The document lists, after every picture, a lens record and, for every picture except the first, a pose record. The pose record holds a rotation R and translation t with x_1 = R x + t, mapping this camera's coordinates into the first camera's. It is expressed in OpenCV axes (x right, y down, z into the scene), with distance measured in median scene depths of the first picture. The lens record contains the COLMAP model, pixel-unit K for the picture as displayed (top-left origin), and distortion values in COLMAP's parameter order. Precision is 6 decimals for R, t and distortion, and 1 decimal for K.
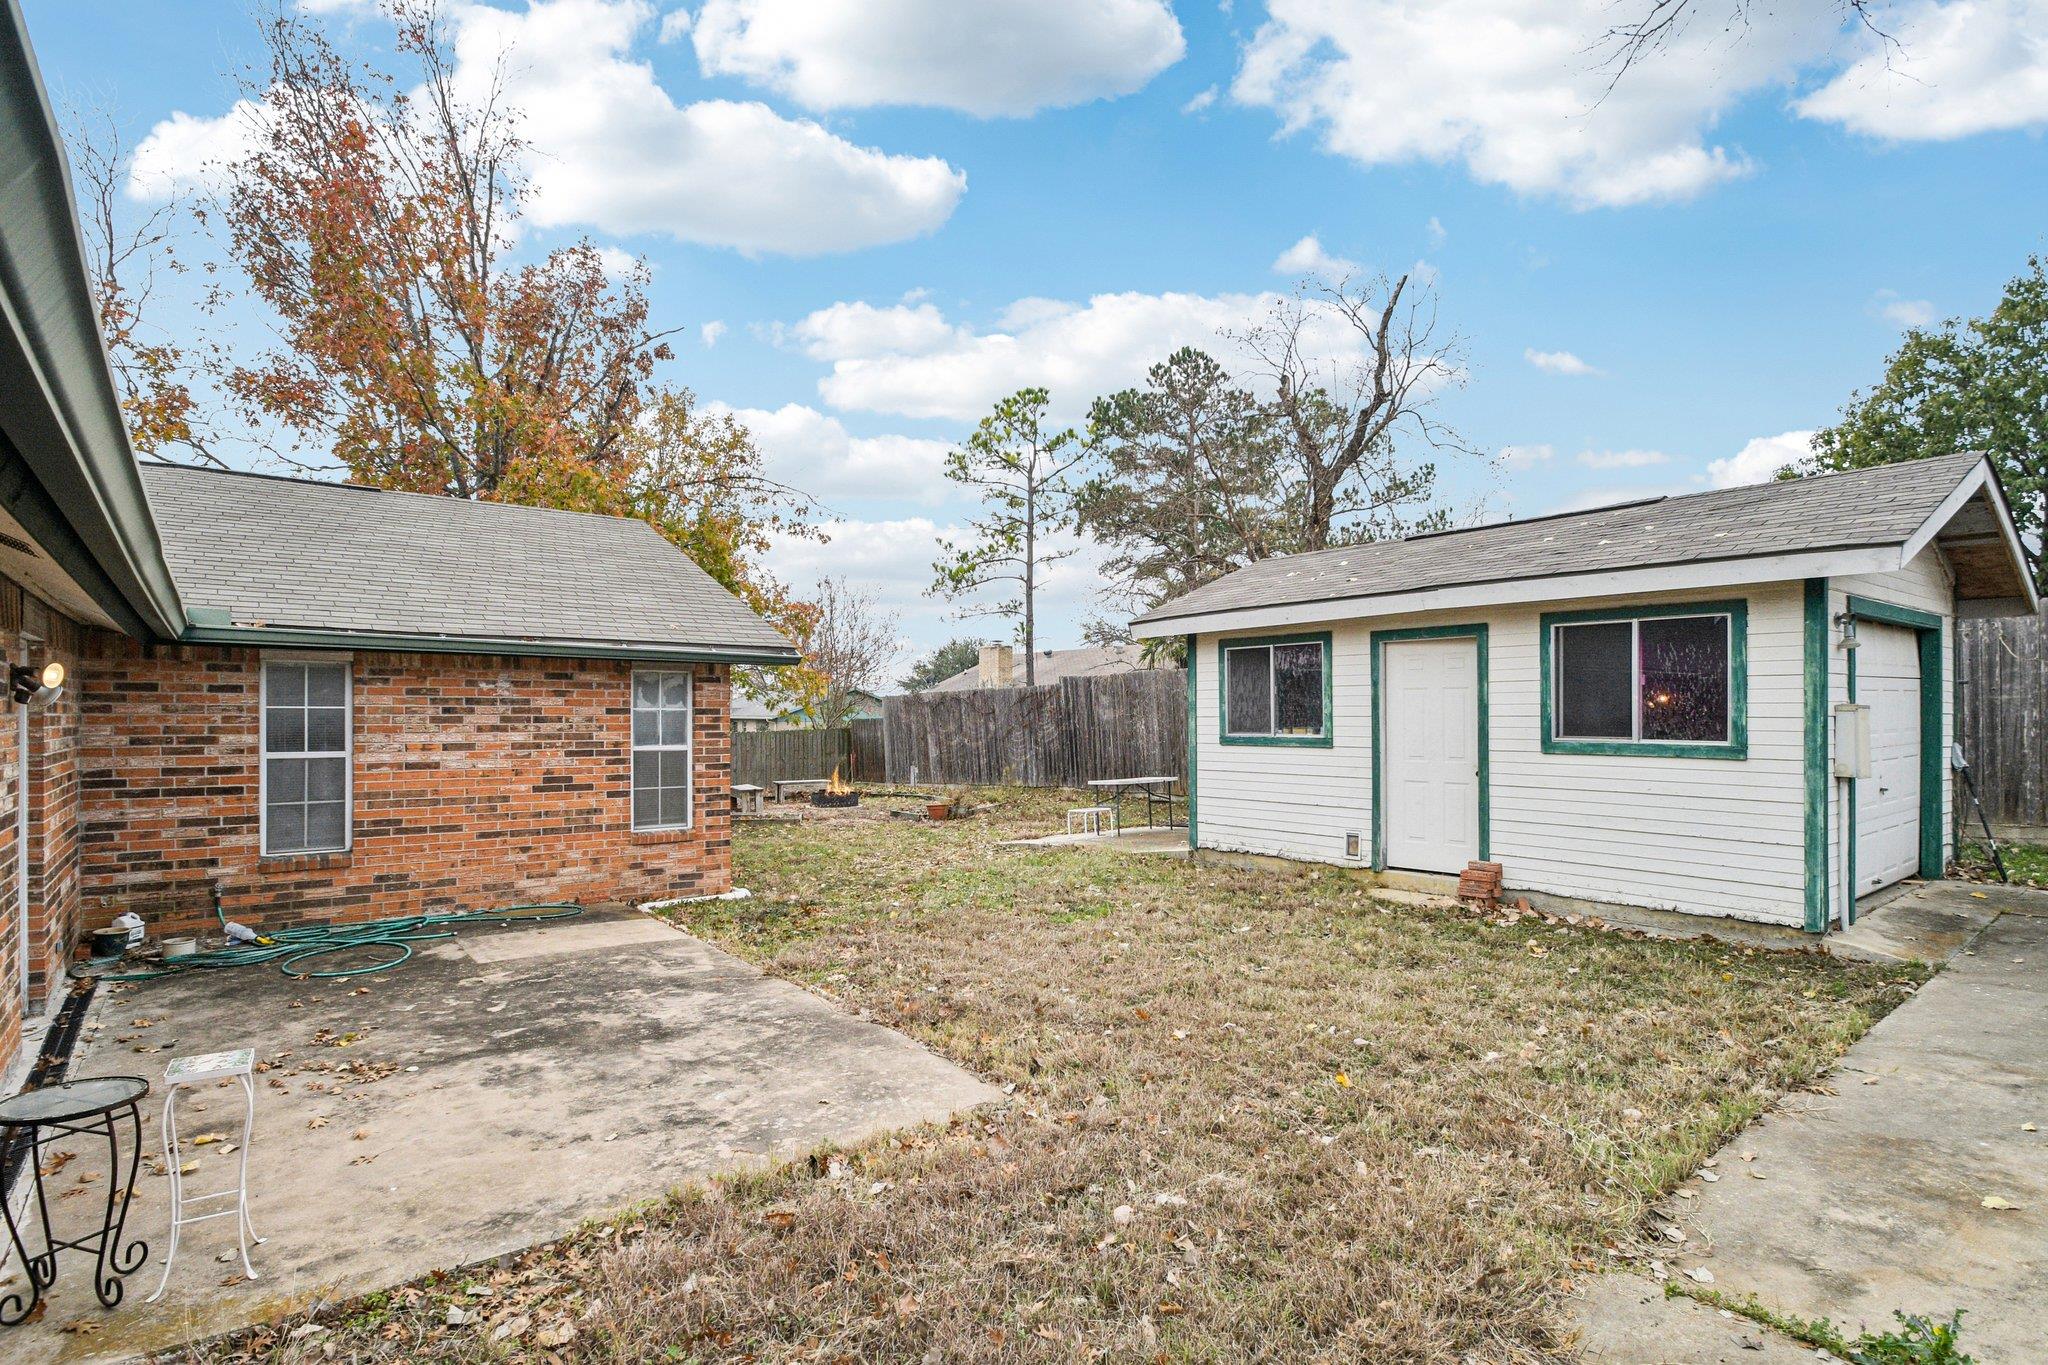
lens RADIAL K [[1025.1, 0, 1019.8], [0, 1025.1, 718.2], [0, 0, 1]] dist [-0.003403, -0.000350]
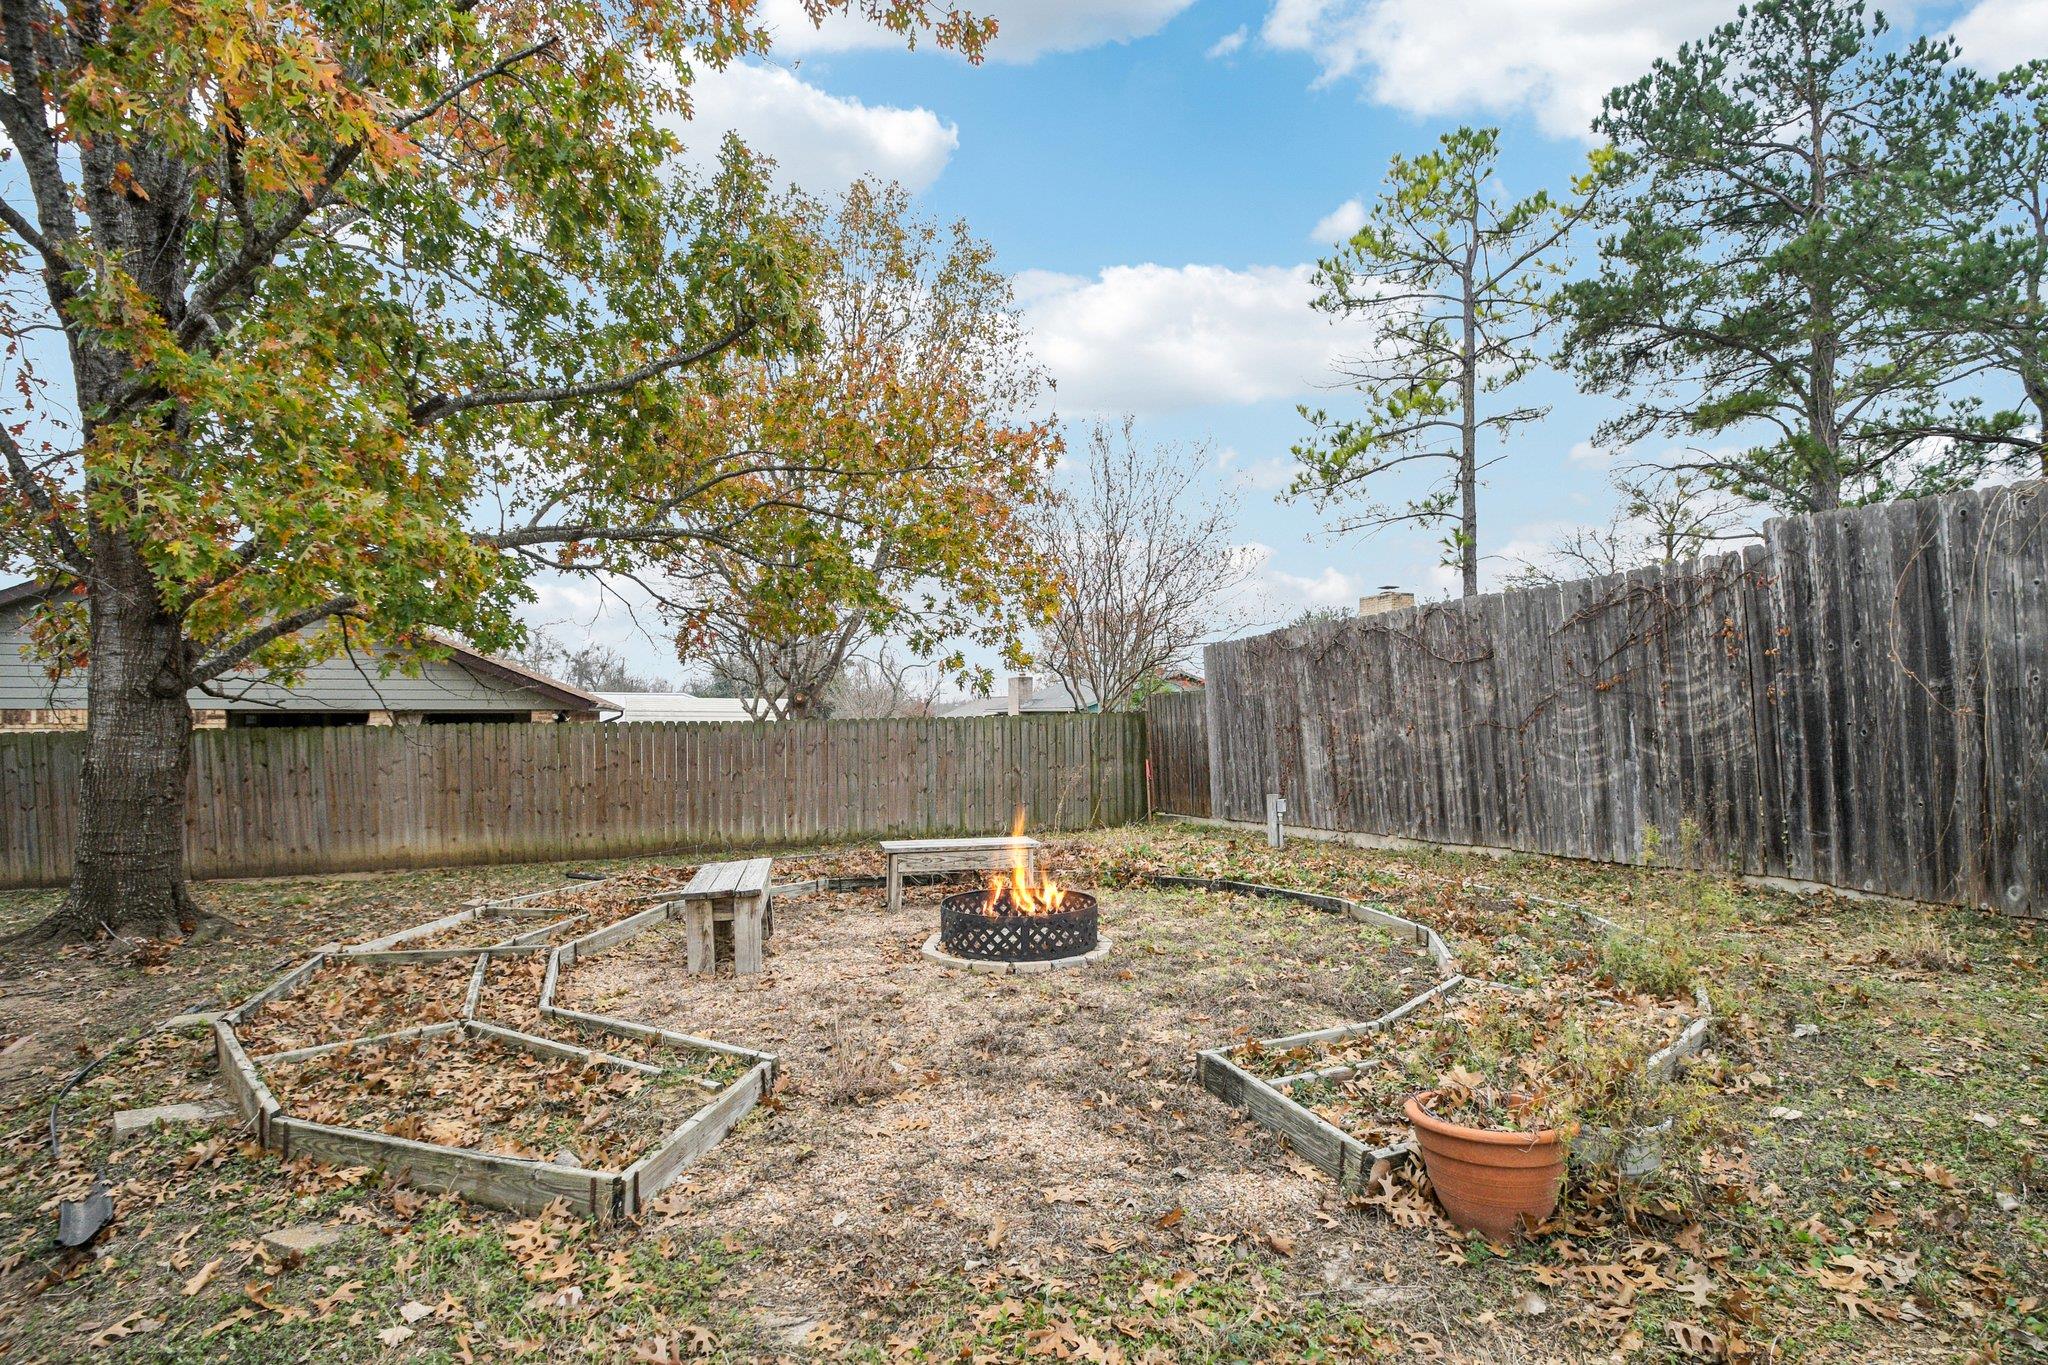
lens RADIAL K [[1025.1, 0, 1019.8], [0, 1025.1, 718.2], [0, 0, 1]] dist [-0.003403, -0.000350]
pose [[0.947428, -0.003137, -0.319953, -0.045043], [0.003057, 0.999995, -0.000752, 0.010745], [0.319954, -0.000266, 0.947433, 0.378402]]
